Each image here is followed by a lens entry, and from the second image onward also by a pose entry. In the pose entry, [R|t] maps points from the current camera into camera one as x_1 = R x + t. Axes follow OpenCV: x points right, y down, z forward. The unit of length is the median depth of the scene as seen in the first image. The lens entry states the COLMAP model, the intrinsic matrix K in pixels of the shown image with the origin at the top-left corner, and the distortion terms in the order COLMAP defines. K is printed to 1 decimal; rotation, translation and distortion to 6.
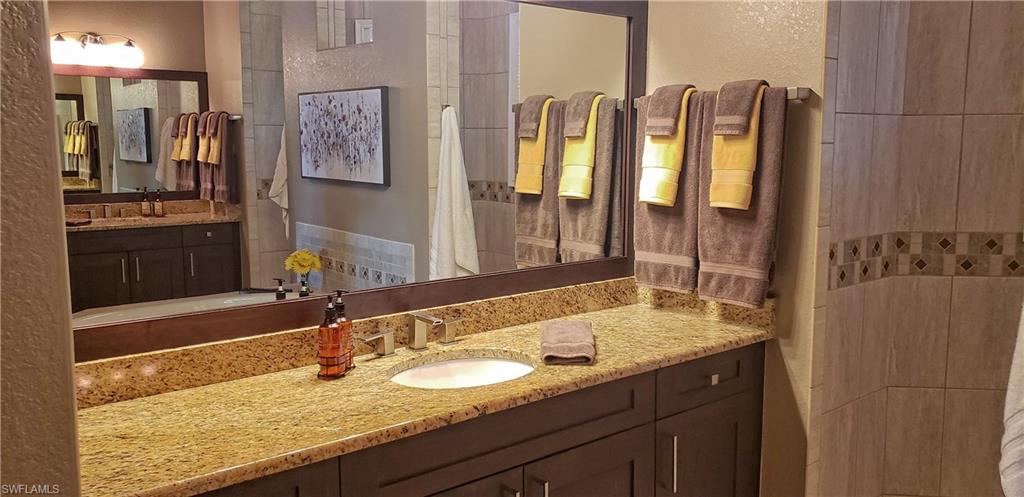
lens RADIAL K [[792.6, 0, 509.8], [0, 792.6, 243.4], [0, 0, 1]] dist [0.053018, -0.054970]
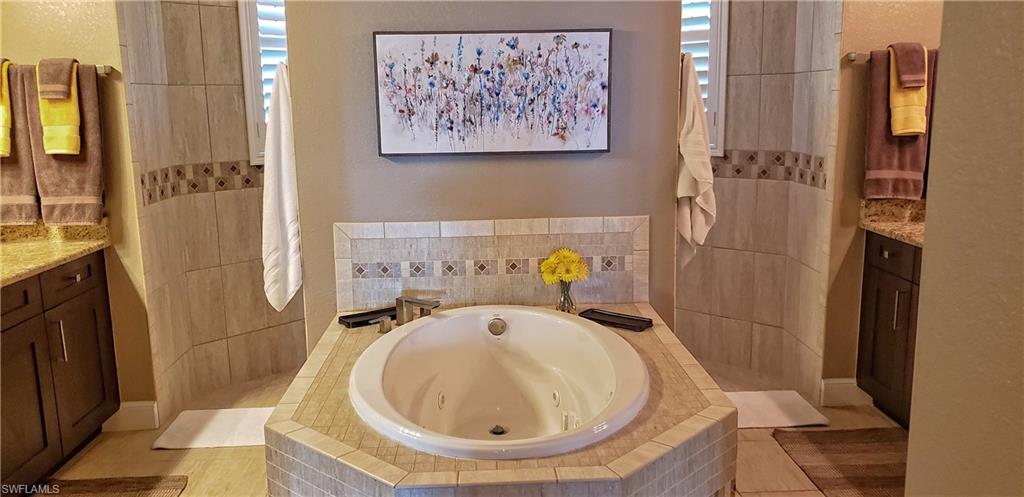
lens RADIAL K [[792.6, 0, 509.8], [0, 792.6, 243.4], [0, 0, 1]] dist [0.053018, -0.054970]
pose [[0.603824, -0.150479, 0.782785, -0.342373], [0.113638, 0.988240, 0.102317, 0.050995], [-0.788976, 0.027173, 0.613823, -0.410682]]
